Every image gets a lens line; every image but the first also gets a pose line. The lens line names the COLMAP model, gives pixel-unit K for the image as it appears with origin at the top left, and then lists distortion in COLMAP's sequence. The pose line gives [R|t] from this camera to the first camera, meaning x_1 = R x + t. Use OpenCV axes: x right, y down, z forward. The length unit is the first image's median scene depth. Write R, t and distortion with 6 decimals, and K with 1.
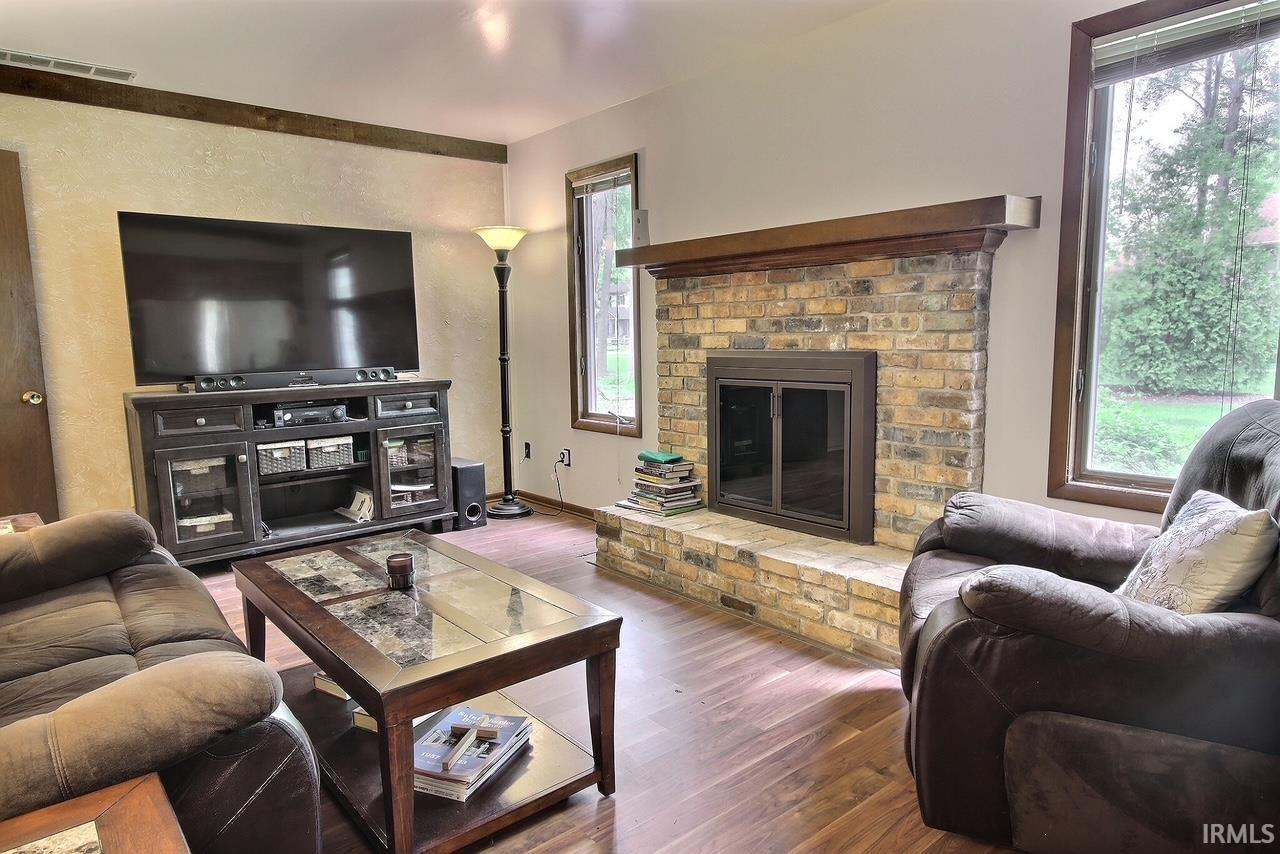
lens RADIAL K [[775.3, 0, 640.2], [0, 775.3, 428.8], [0, 0, 1]] dist [0.000081, -0.000009]
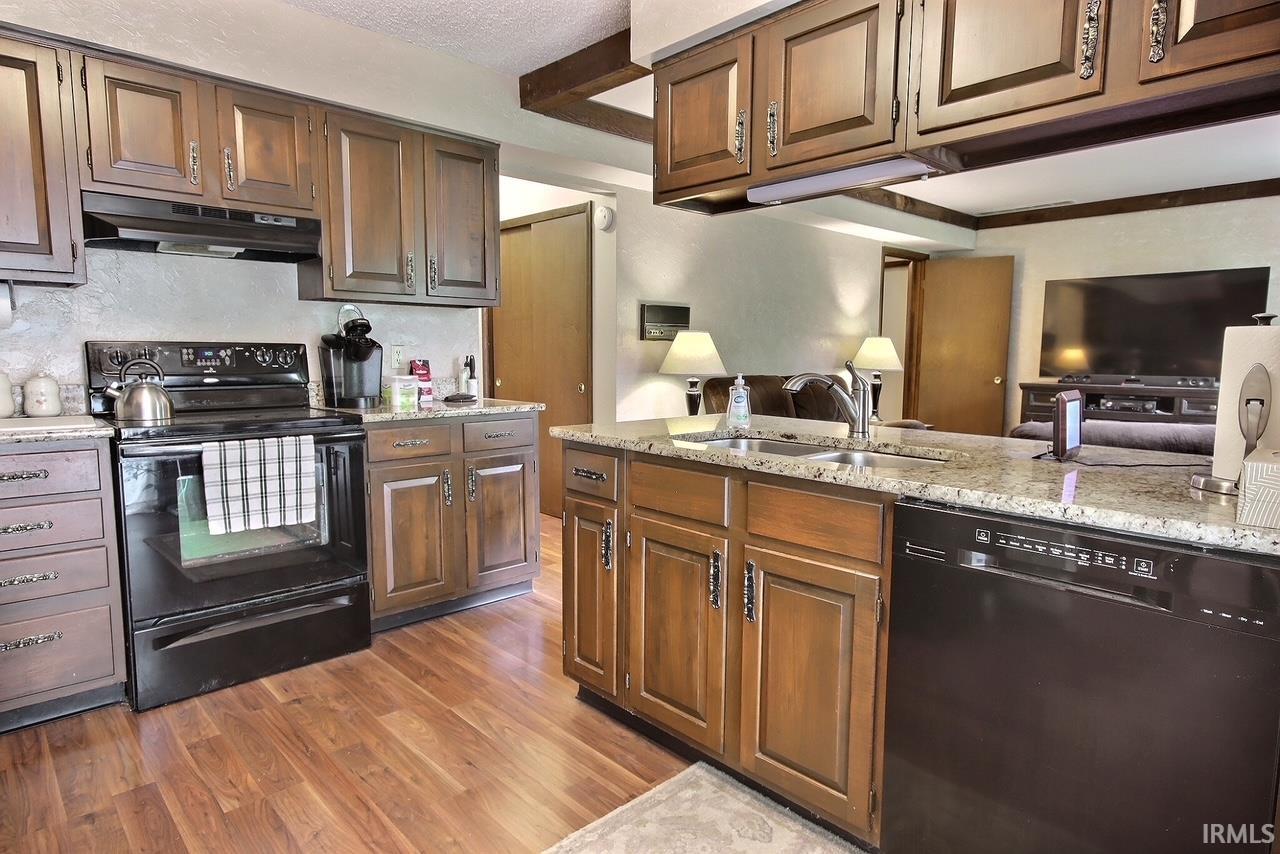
lens RADIAL K [[733.8, 0, 639.8], [0, 733.8, 428.8], [0, 0, 1]] dist [0.000436, 0.000129]
pose [[0.048946, 0.122813, -0.991222, 0.945052], [-0.131042, 0.984623, 0.115524, -0.013210], [0.990168, 0.124237, 0.064287, -0.008777]]
